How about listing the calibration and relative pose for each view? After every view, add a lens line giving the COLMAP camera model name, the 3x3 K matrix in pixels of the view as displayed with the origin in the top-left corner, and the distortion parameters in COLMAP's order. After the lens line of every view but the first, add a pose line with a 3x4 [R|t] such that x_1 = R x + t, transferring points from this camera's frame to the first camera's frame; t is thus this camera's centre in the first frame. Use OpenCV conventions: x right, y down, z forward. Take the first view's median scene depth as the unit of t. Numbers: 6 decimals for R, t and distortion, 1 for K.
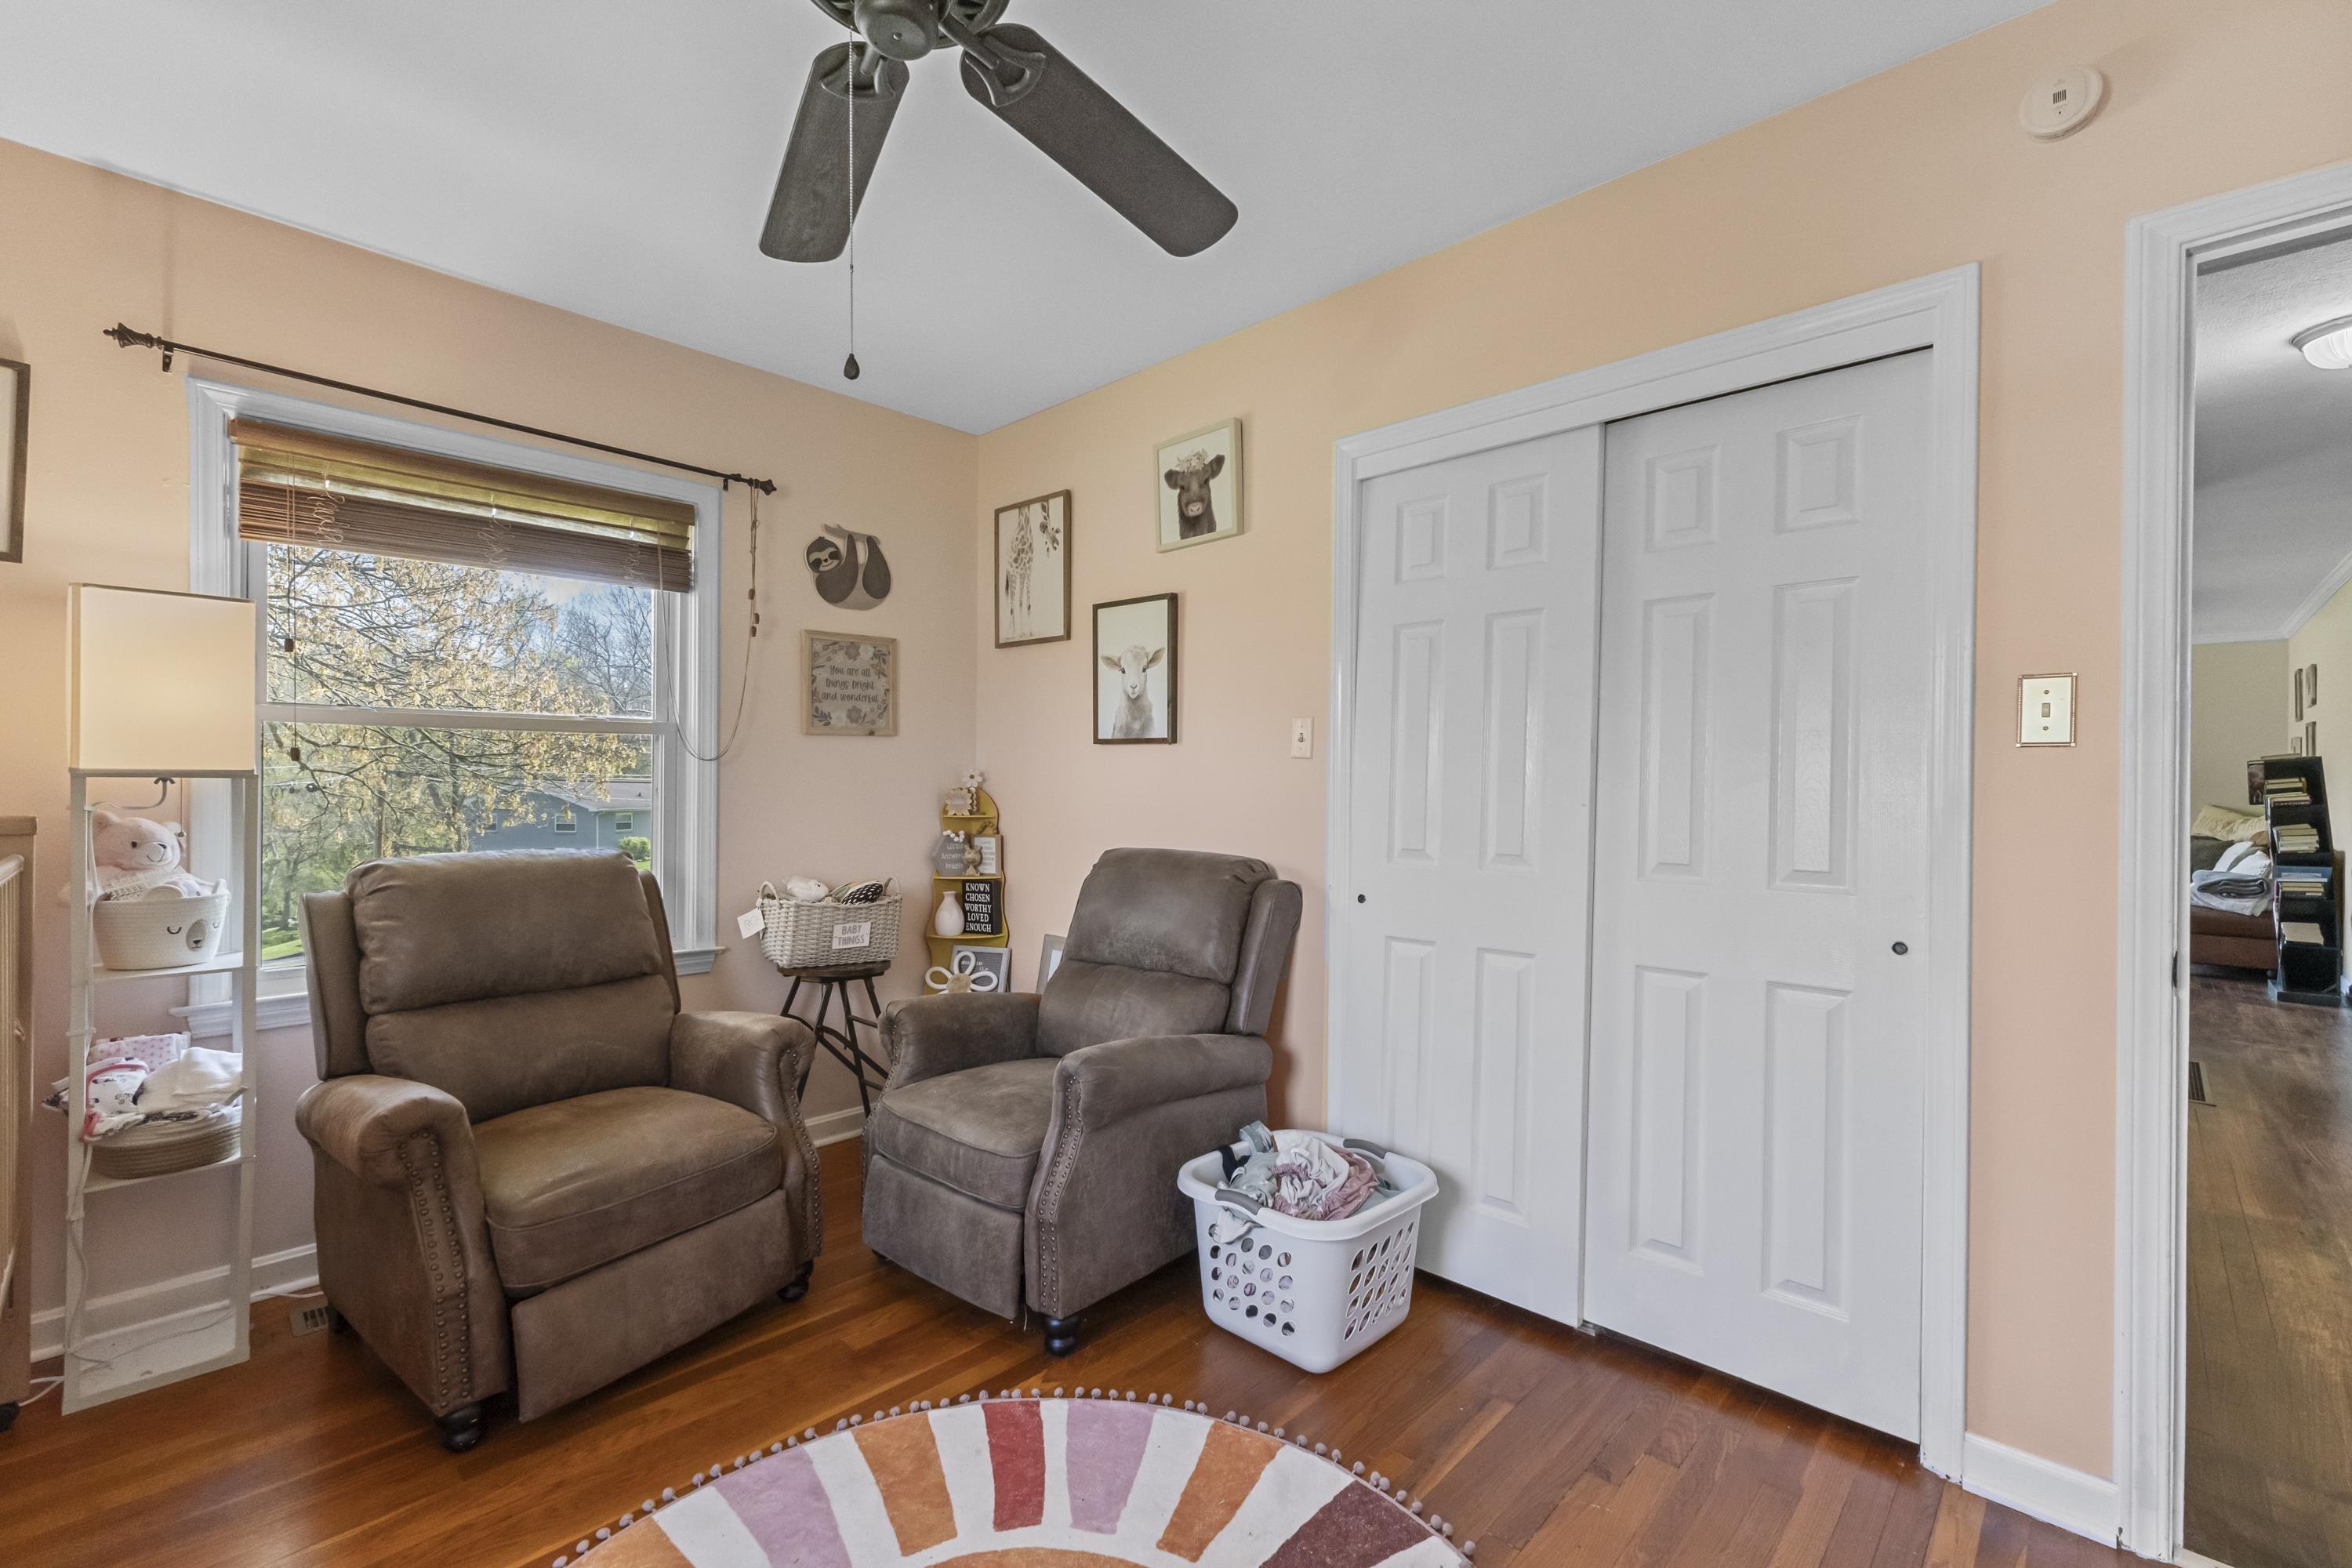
lens RADIAL K [[1009.9, 0, 1178.9], [0, 1009.9, 782.5], [0, 0, 1]] dist [0.004998, -0.000928]
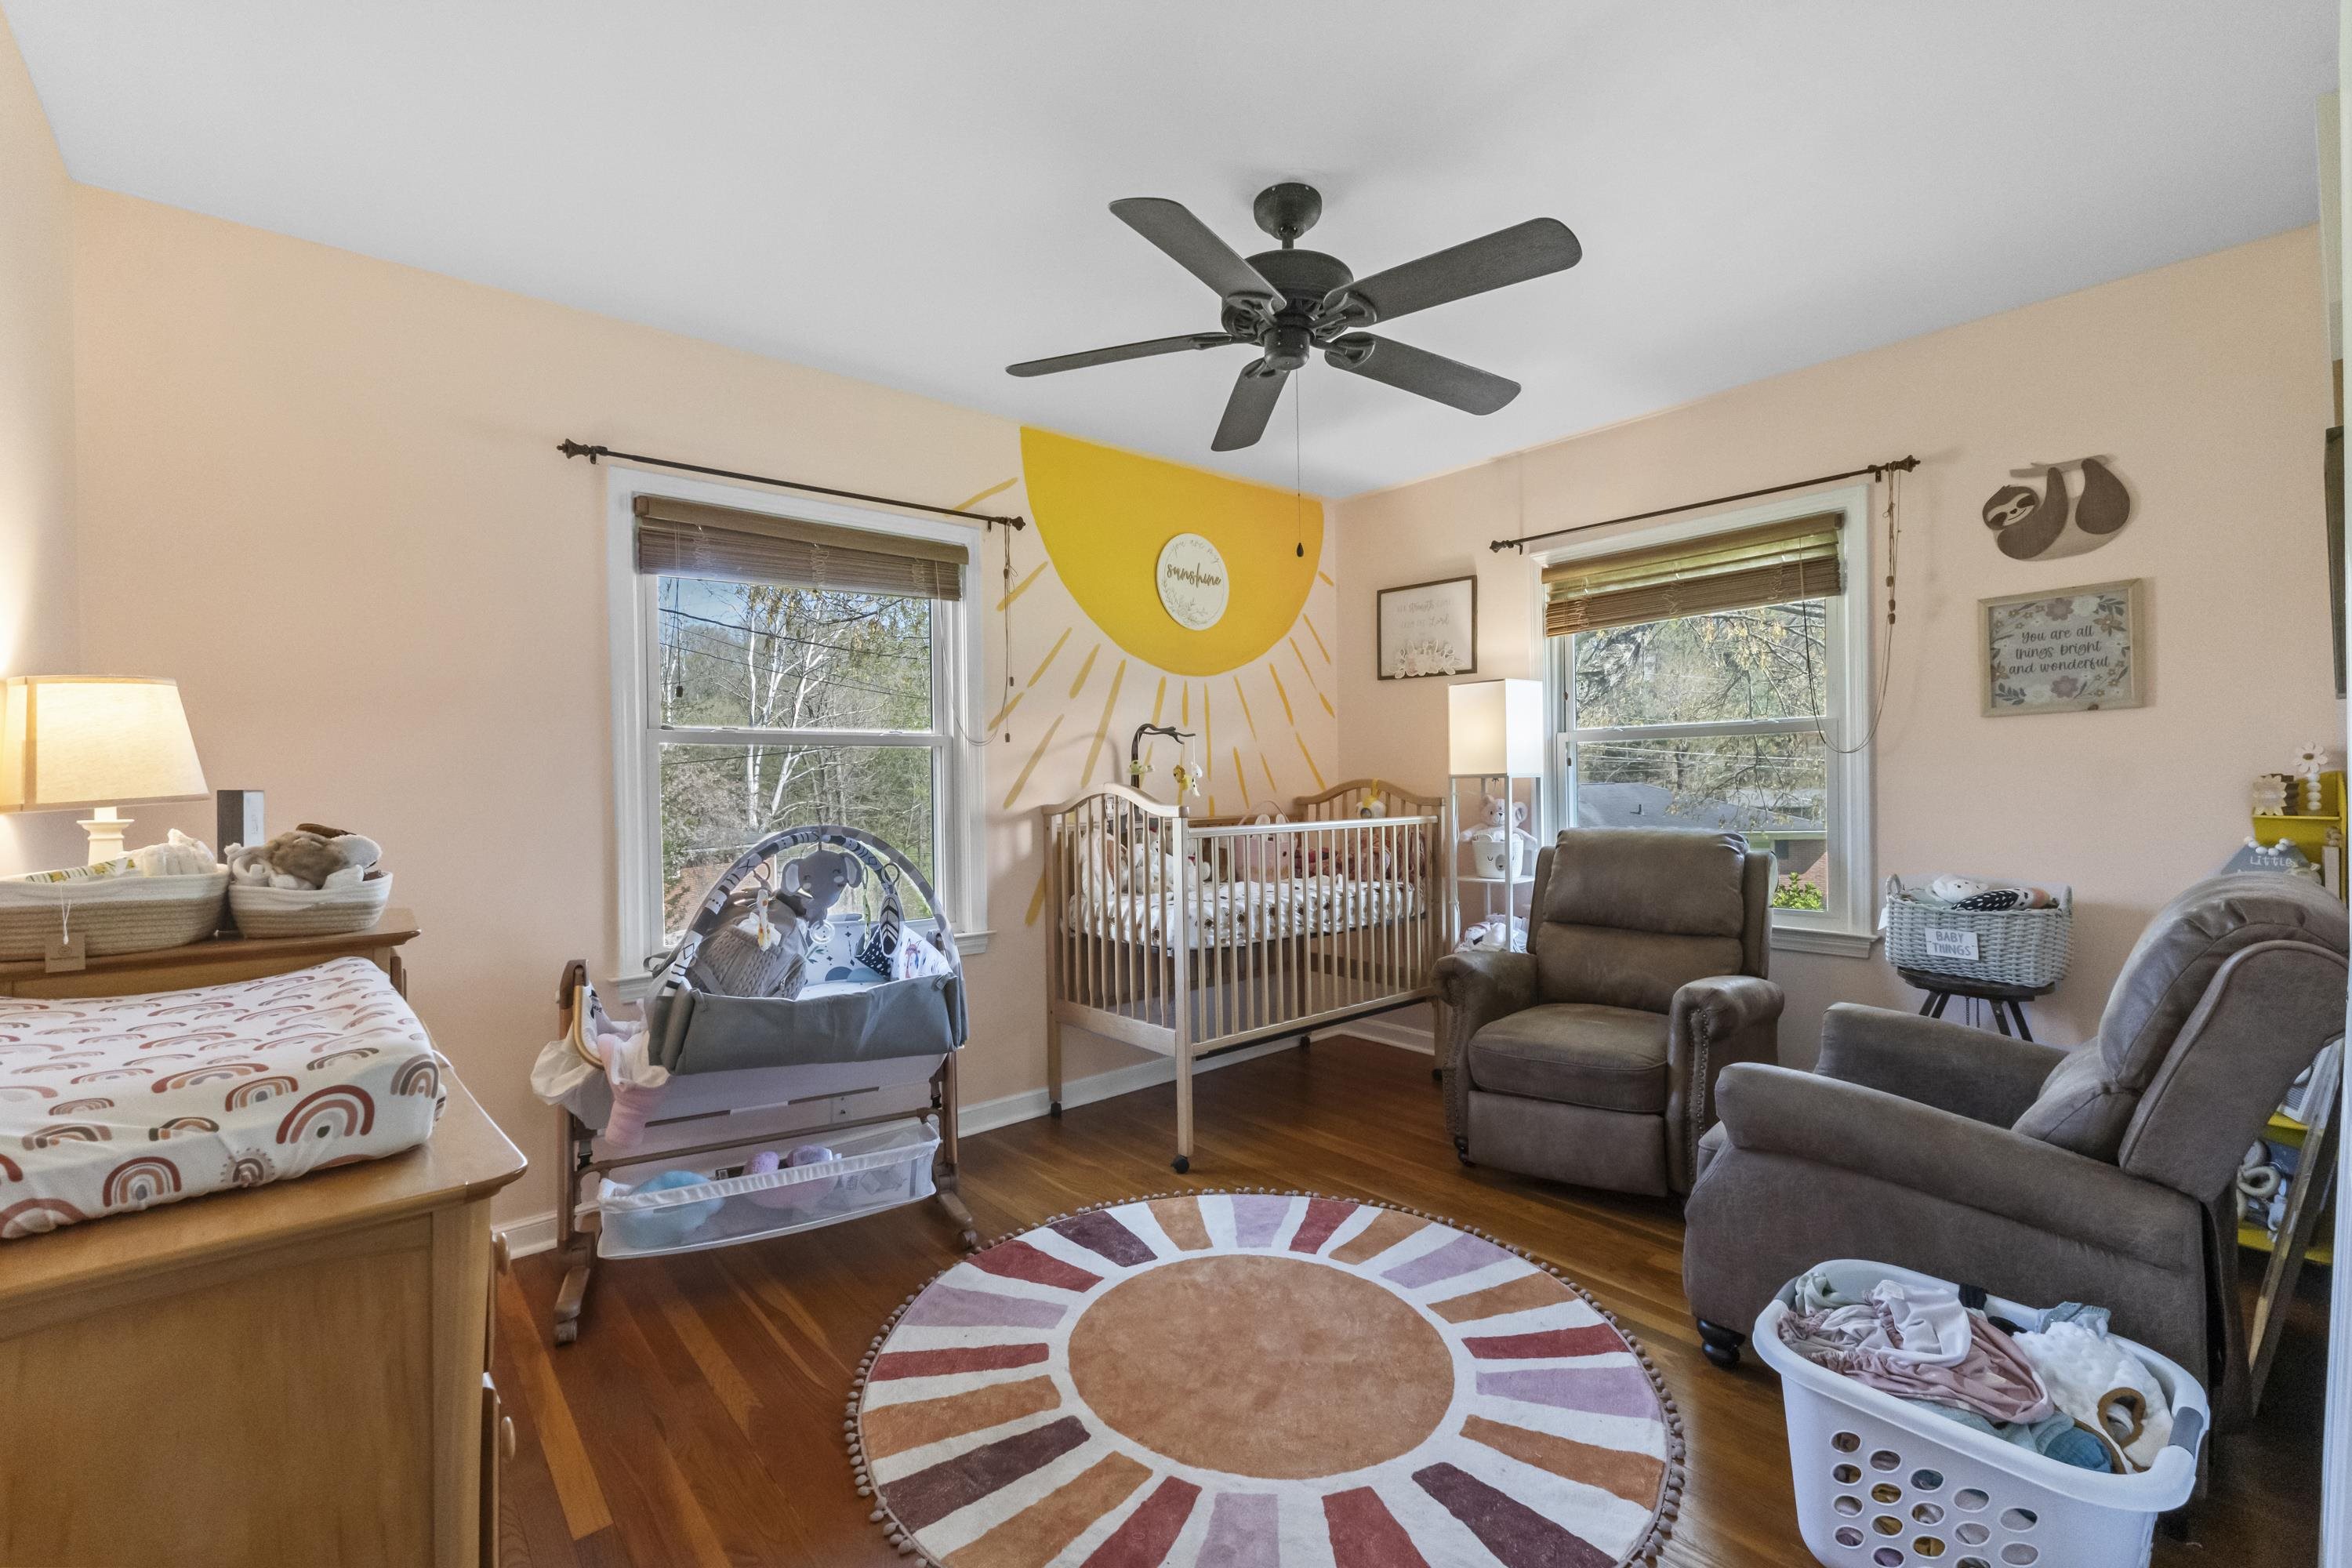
lens RADIAL K [[1009.9, 0, 1177.9], [0, 1009.9, 788.2], [0, 0, 1]] dist [0.004998, -0.000928]
pose [[-0.107695, -0.001119, -0.994183, 0.586116], [0.014635, 0.999889, -0.002711, 0.006650], [0.994076, -0.014842, -0.107667, 0.388939]]
